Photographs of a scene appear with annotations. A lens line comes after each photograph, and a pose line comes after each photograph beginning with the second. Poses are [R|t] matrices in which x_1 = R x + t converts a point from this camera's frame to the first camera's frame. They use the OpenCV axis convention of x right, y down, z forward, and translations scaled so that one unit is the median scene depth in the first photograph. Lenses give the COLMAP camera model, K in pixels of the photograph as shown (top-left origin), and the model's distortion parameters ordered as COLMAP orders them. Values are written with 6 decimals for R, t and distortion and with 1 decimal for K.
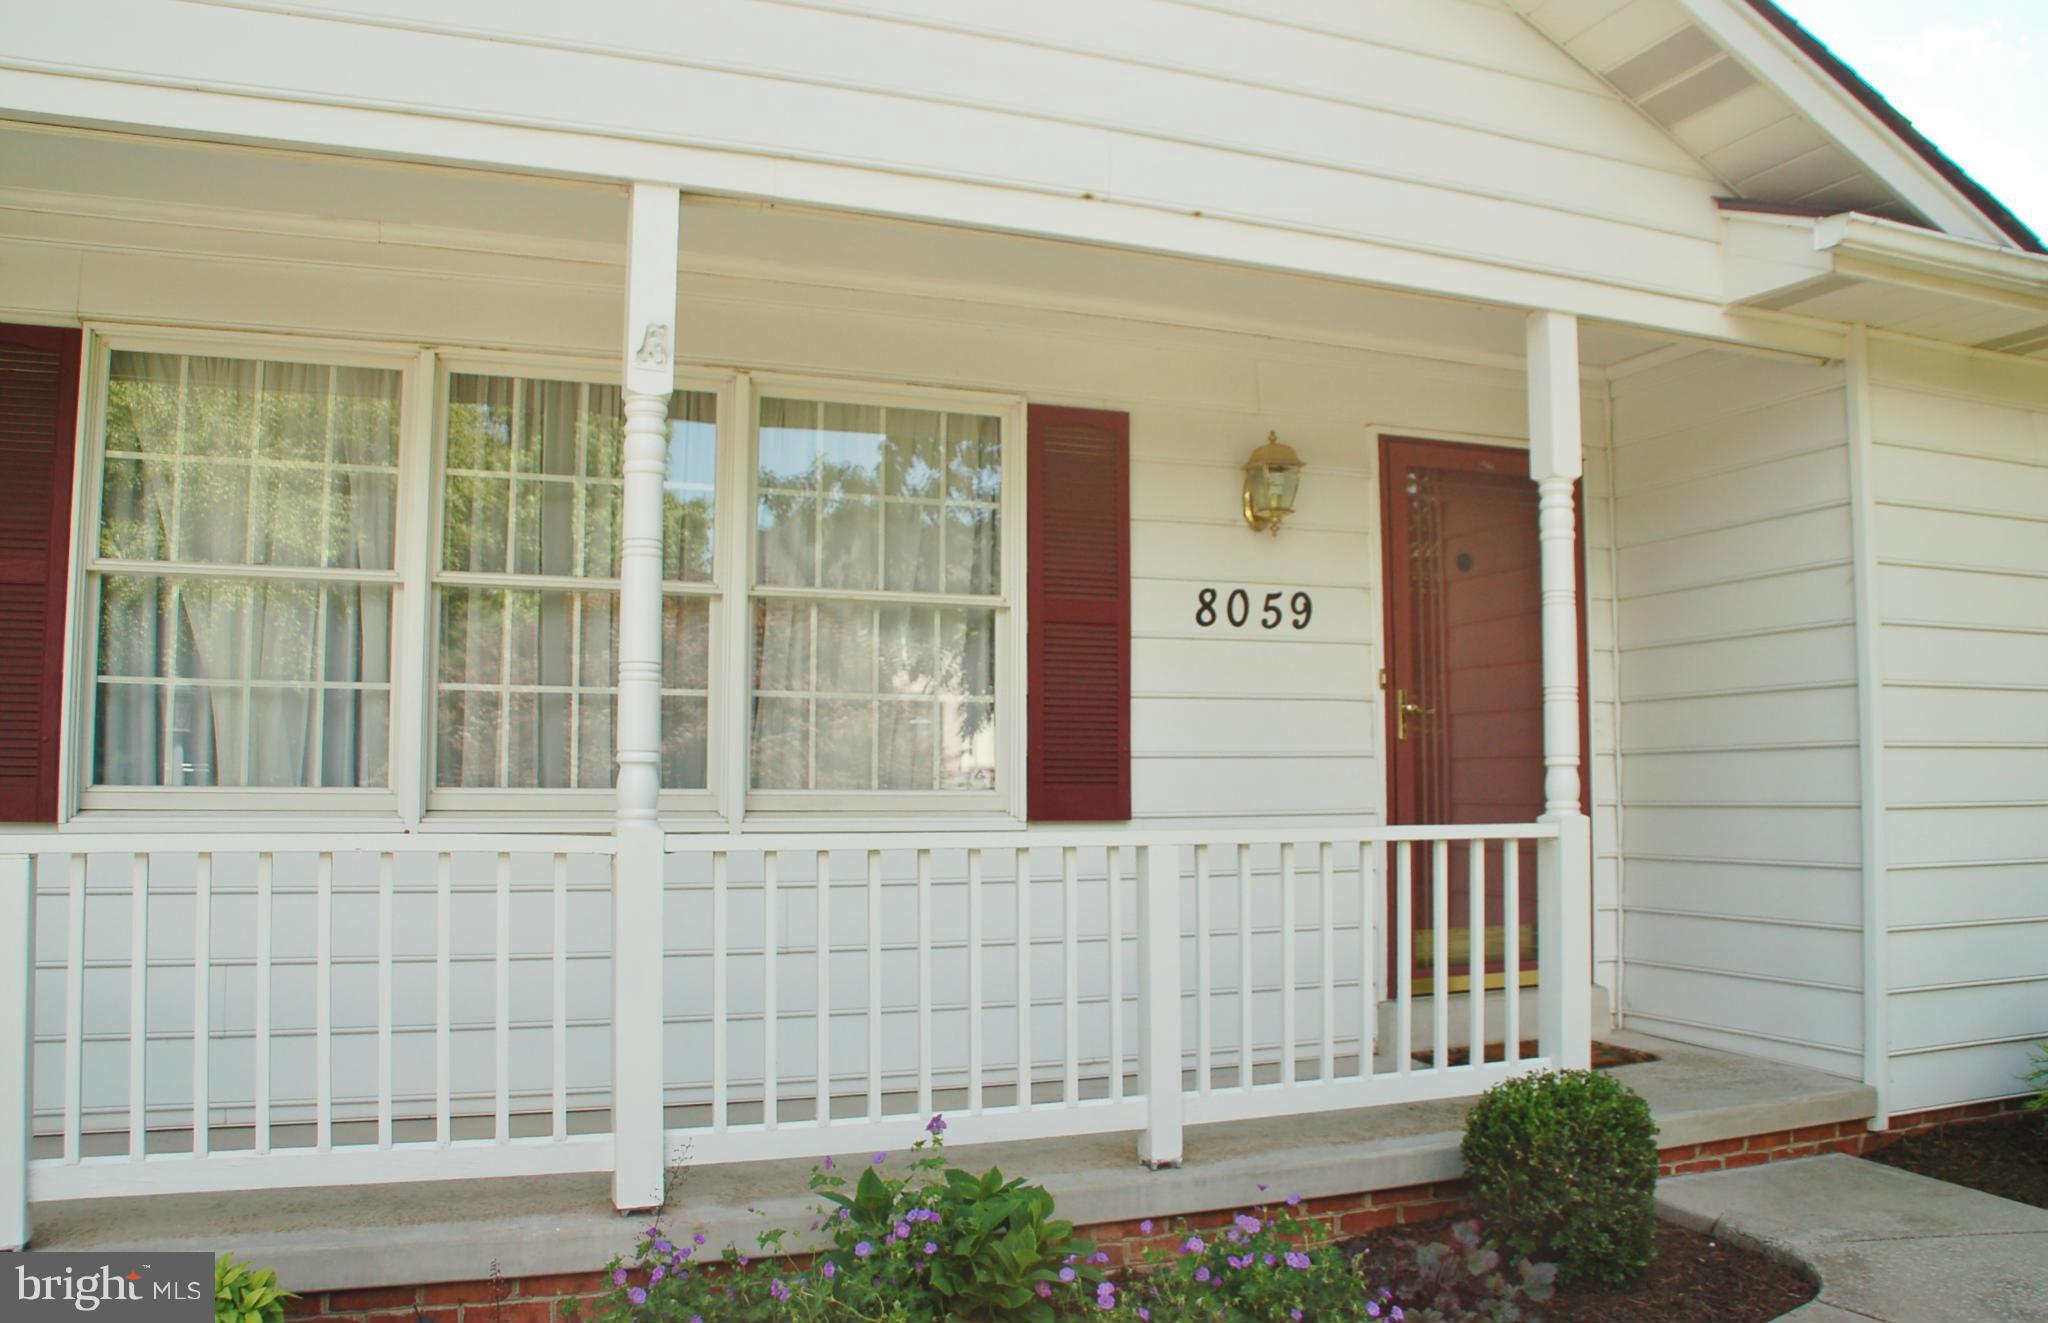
lens RADIAL K [[1650.3, 0, 1024.0], [0, 1650.3, 661.5], [0, 0, 1]] dist [-0.162564, 0.106091]
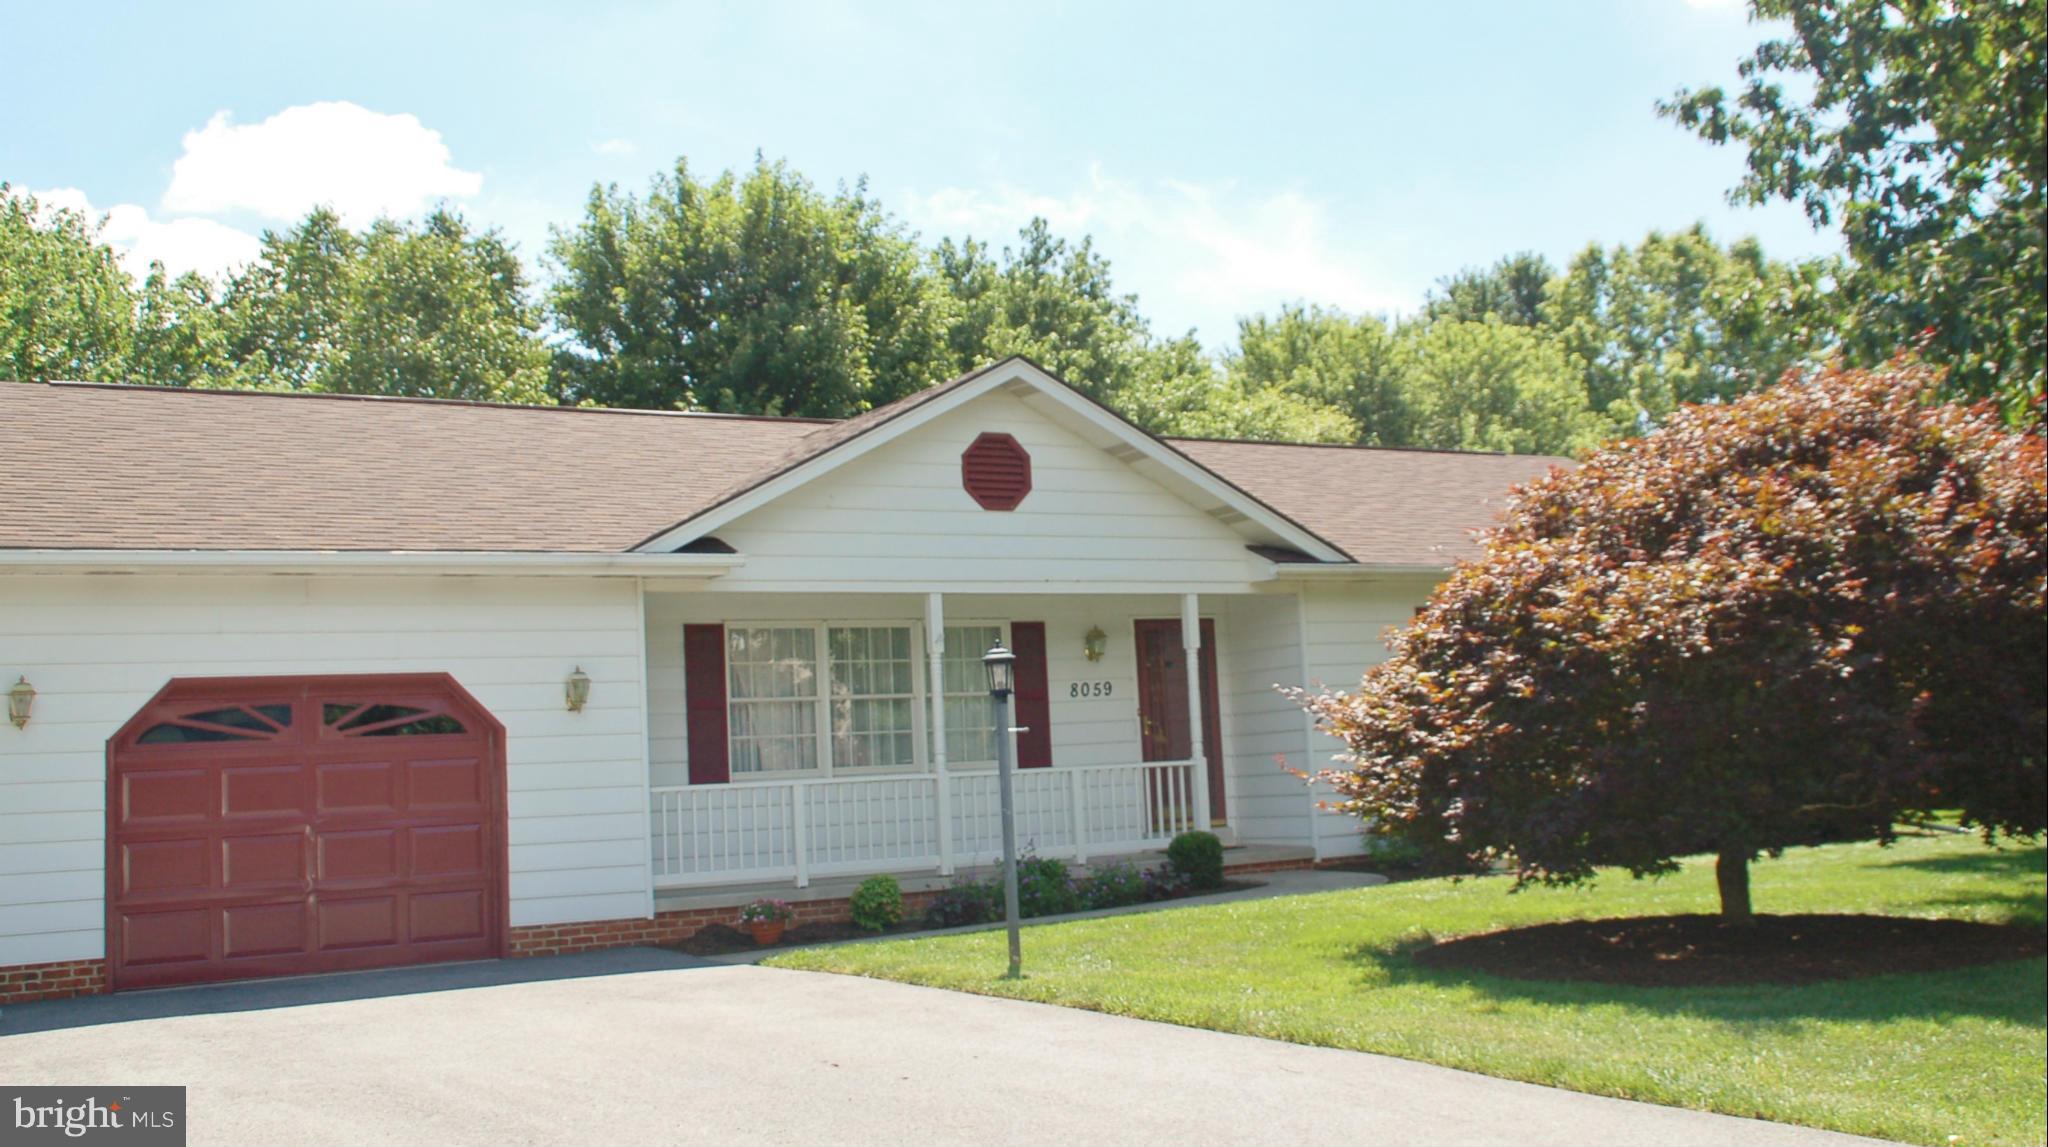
lens RADIAL K [[1906.3, 0, 1024.0], [0, 1906.3, 573.5], [0, 0, 1]] dist [-0.002666, -0.000337]
pose [[0.987446, -0.035489, 0.153916, -0.514384], [0.040583, 0.998723, -0.030080, -0.152428], [-0.152652, 0.035949, 0.987626, -2.417897]]
